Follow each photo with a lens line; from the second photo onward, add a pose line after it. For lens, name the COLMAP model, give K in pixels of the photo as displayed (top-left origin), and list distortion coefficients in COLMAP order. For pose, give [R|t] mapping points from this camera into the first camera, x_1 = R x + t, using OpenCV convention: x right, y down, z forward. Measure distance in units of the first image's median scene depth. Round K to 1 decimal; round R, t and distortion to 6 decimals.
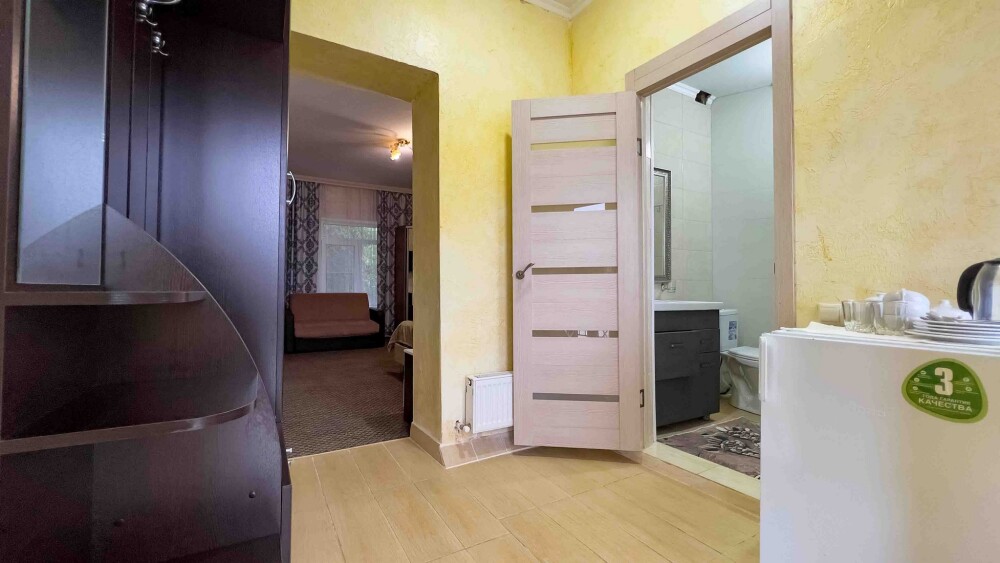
lens RADIAL K [[416.1, 0, 500.0], [0, 416.1, 281.5], [0, 0, 1]] dist [0.000033, 0.000014]
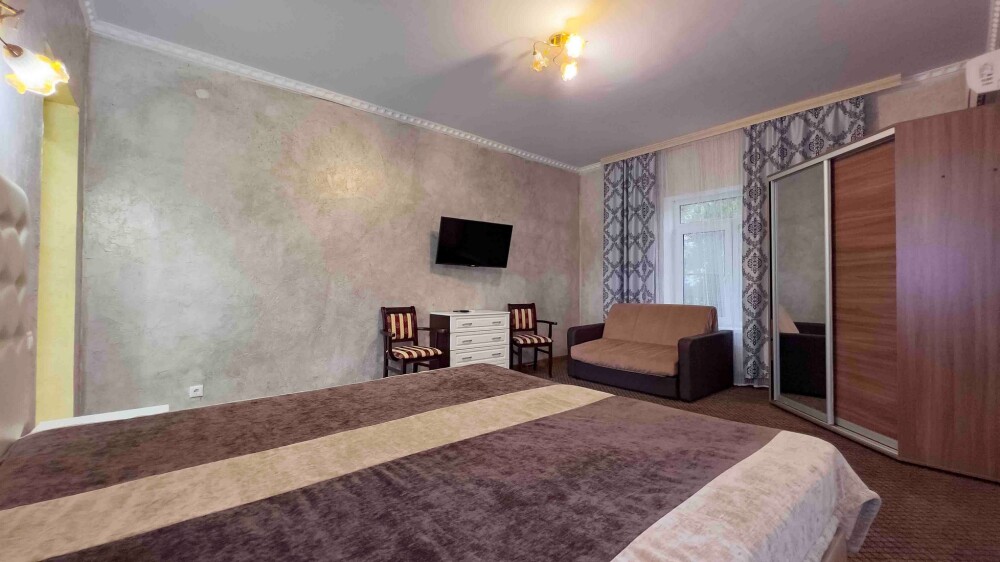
lens RADIAL K [[403.1, 0, 500.0], [0, 403.1, 281.0], [0, 0, 1]] dist [-0.000459, -0.000010]
pose [[0.164056, -0.012465, -0.986372, 0.208287], [0.020928, 0.999739, -0.009154, -0.009727], [0.986229, -0.019141, 0.164274, 0.597980]]
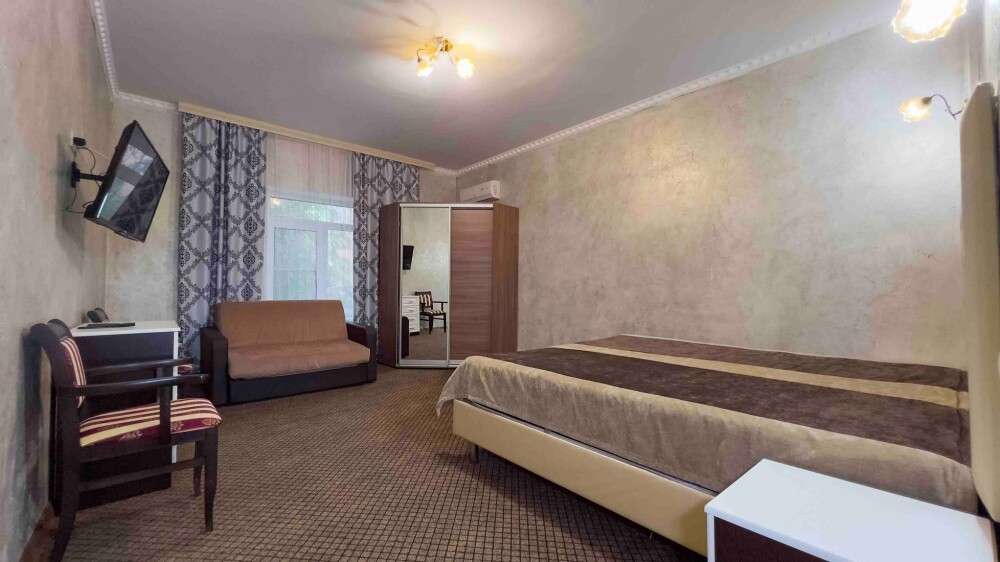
lens RADIAL K [[403.1, 0, 500.0], [0, 403.1, 281.0], [0, 0, 1]] dist [-0.000459, -0.000010]
pose [[0.986131, -0.000140, 0.165969, -0.173401], [0.002417, 0.999906, -0.013515, 0.006430], [-0.165951, 0.013728, 0.986038, 0.311382]]
